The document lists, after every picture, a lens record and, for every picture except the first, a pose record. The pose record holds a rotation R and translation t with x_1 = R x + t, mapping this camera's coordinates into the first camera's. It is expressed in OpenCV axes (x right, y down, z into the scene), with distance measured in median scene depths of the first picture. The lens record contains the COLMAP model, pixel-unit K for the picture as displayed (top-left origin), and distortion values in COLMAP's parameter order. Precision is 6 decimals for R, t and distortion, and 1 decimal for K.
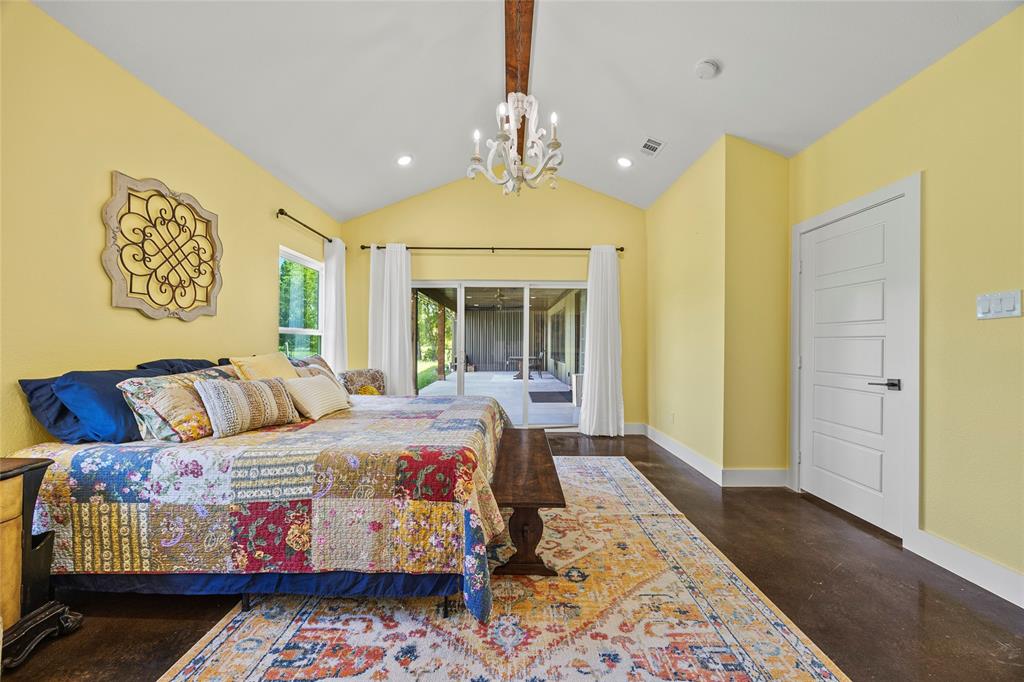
lens RADIAL K [[391.1, 0, 512.7], [0, 391.1, 341.4], [0, 0, 1]] dist [-0.000019, -0.000428]
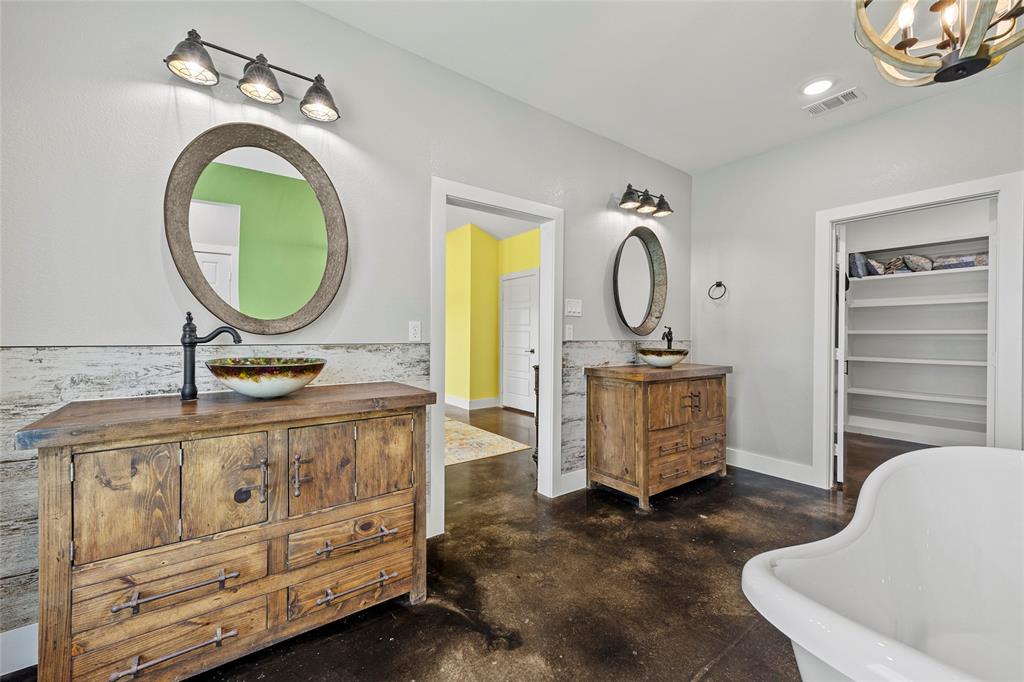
lens RADIAL K [[391.1, 0, 507.0], [0, 391.1, 337.8], [0, 0, 1]] dist [-0.000019, -0.000428]
pose [[0.812629, -0.006969, 0.582740, -0.545242], [0.002909, 0.999965, 0.007901, 0.004196], [-0.582774, -0.004725, 0.812620, -0.841000]]
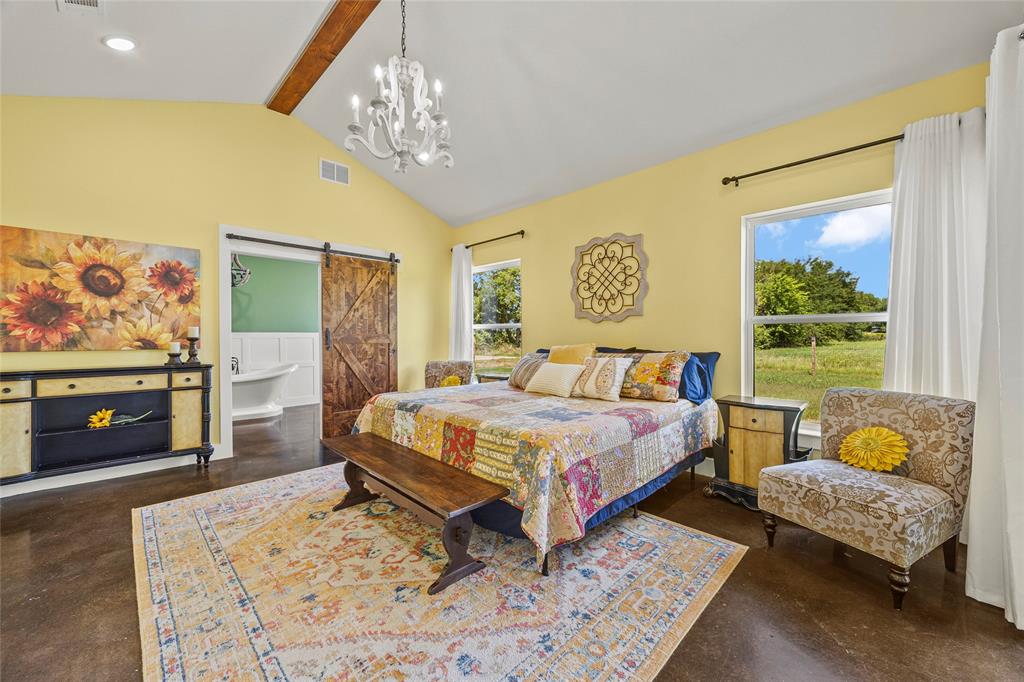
lens RADIAL K [[391.1, 0, 513.1], [0, 391.1, 338.5], [0, 0, 1]] dist [-0.000019, -0.000428]
pose [[-0.709082, 0.000269, -0.705126, 0.479476], [0.000877, 0.999999, -0.000499, 0.011193], [0.705125, -0.000972, -0.709082, 1.846705]]
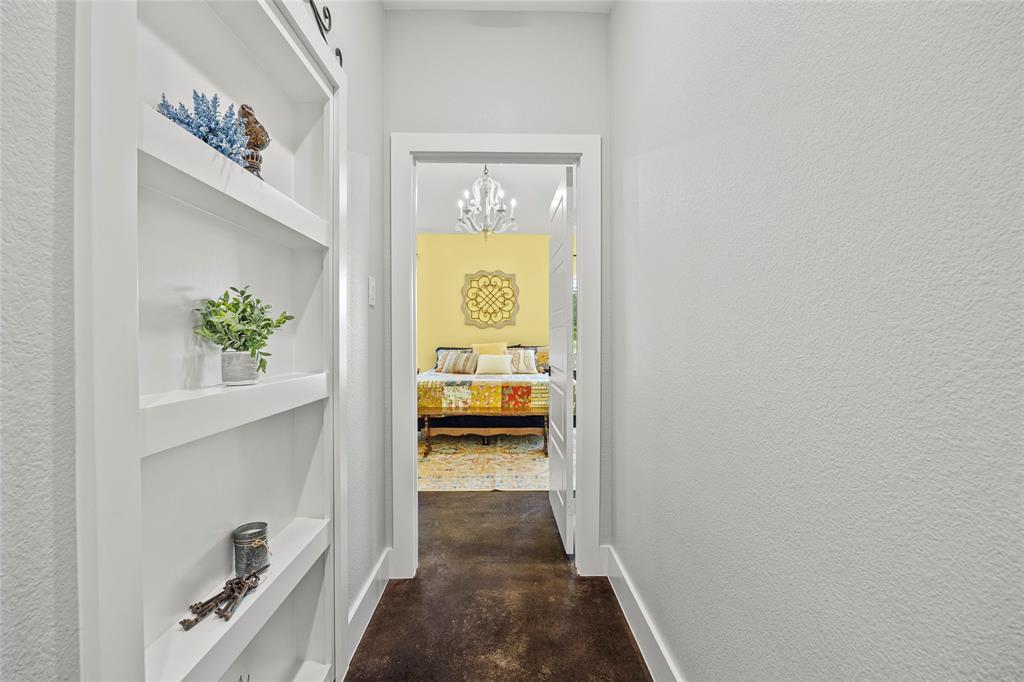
lens RADIAL K [[455.6, 0, 506.6], [0, 455.6, 340.5], [0, 0, 1]] dist [-0.005615, -0.000267]
pose [[0.007893, 0.000513, -0.999969, 1.830986], [0.005881, 0.999983, 0.000560, 0.018167], [0.999952, -0.005886, 0.007890, 1.082838]]
